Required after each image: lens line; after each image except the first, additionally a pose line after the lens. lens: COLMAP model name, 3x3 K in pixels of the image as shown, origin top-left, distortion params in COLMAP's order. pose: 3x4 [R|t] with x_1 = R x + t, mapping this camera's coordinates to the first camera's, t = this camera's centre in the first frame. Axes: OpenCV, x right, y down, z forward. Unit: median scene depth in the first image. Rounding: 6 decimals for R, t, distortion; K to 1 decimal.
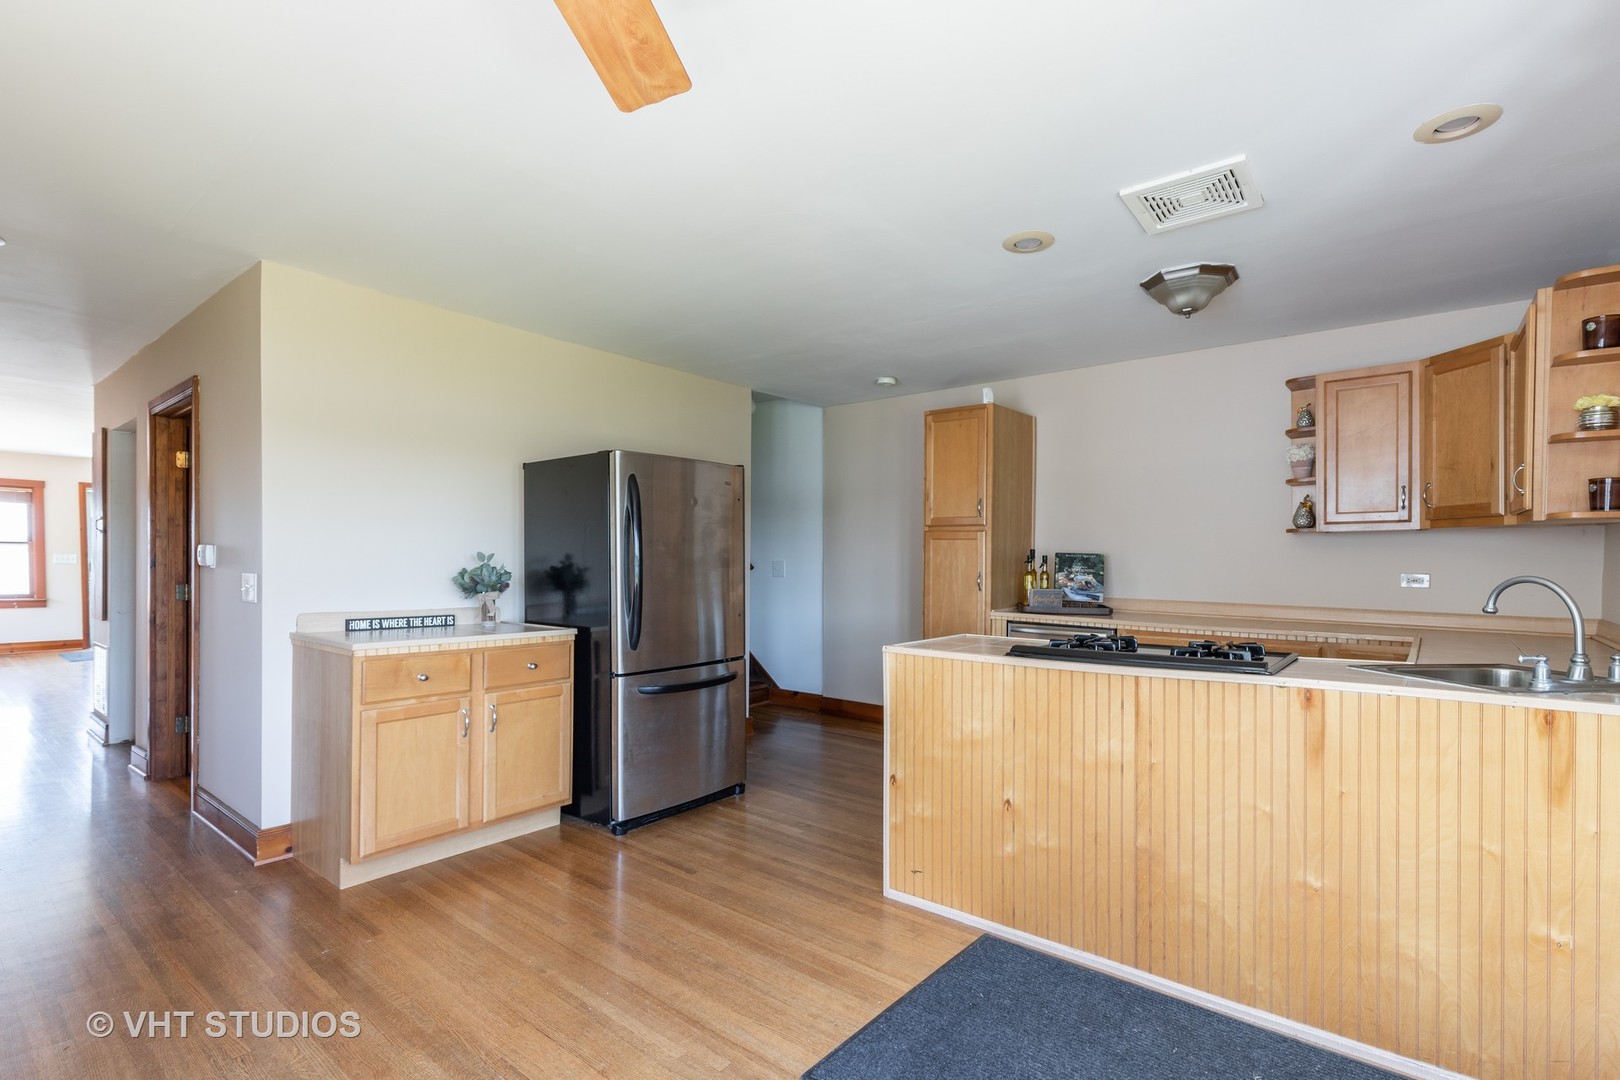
lens RADIAL K [[746.0, 0, 809.1], [0, 746.0, 566.7], [0, 0, 1]] dist [0.000176, -0.000011]
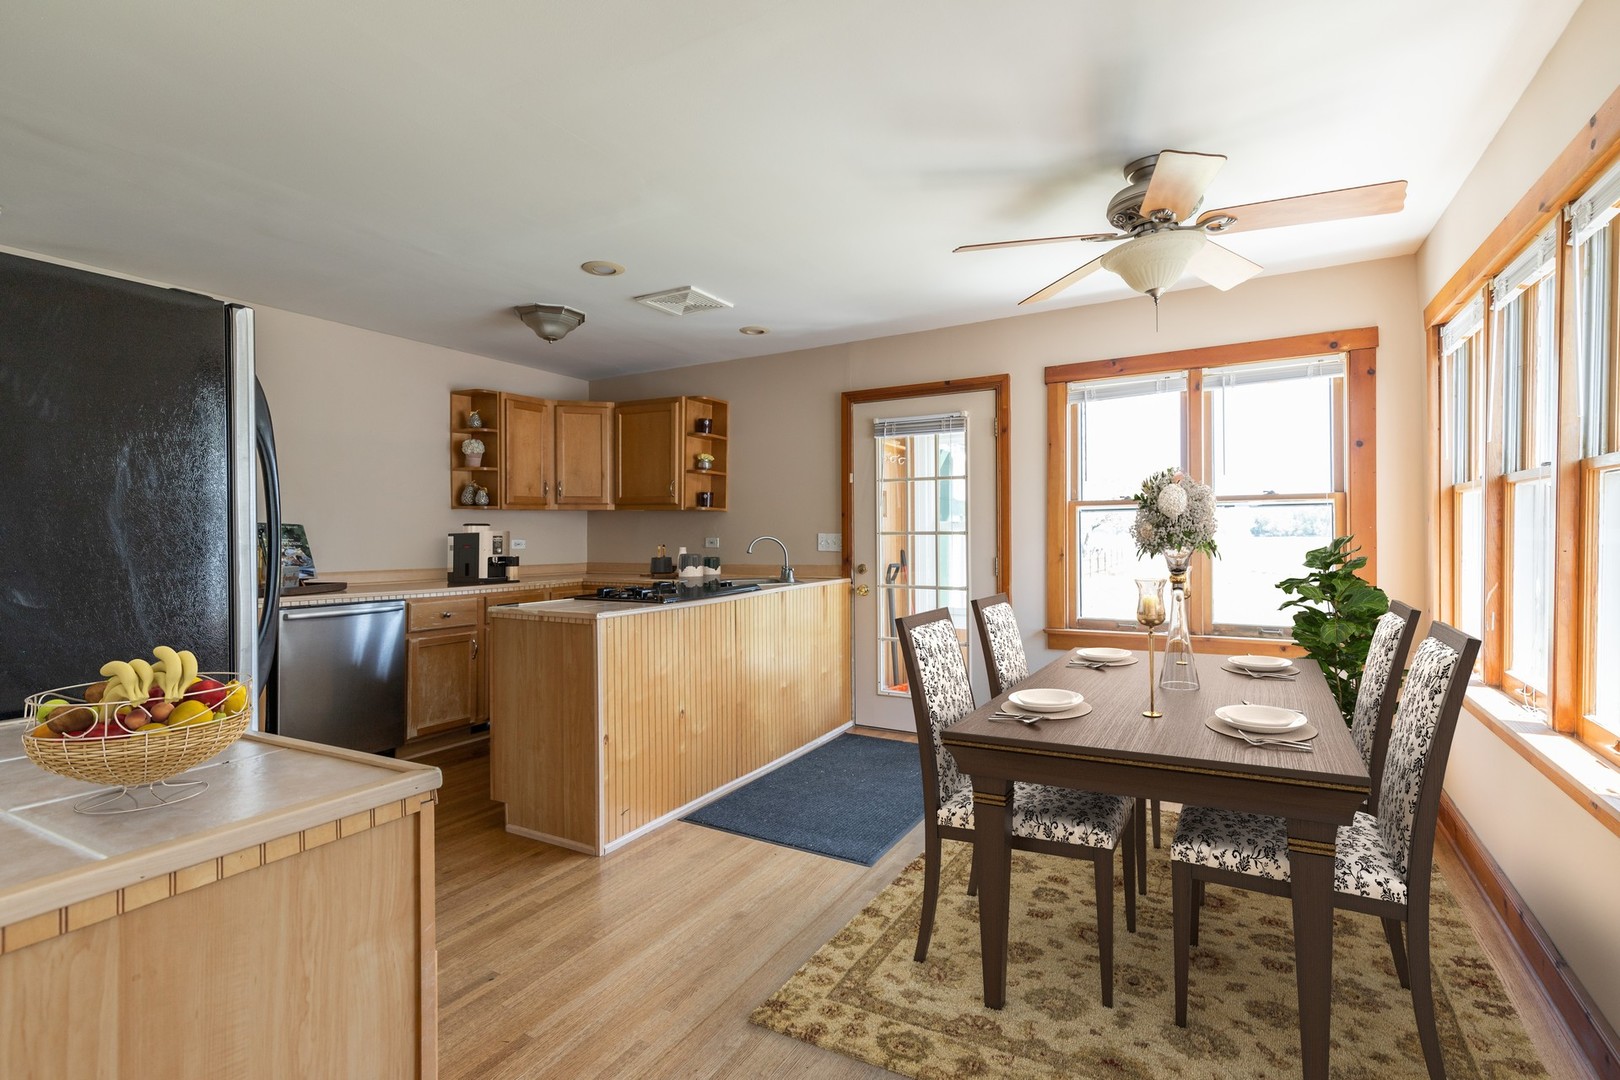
lens RADIAL K [[757.2, 0, 812.9], [0, 757.2, 530.0], [0, 0, 1]] dist [0.000080, -0.000058]
pose [[-0.163224, -0.003118, 0.986584, -0.979808], [0.012497, 0.999908, 0.005228, -0.012913], [-0.986510, 0.013183, -0.163170, 0.873116]]
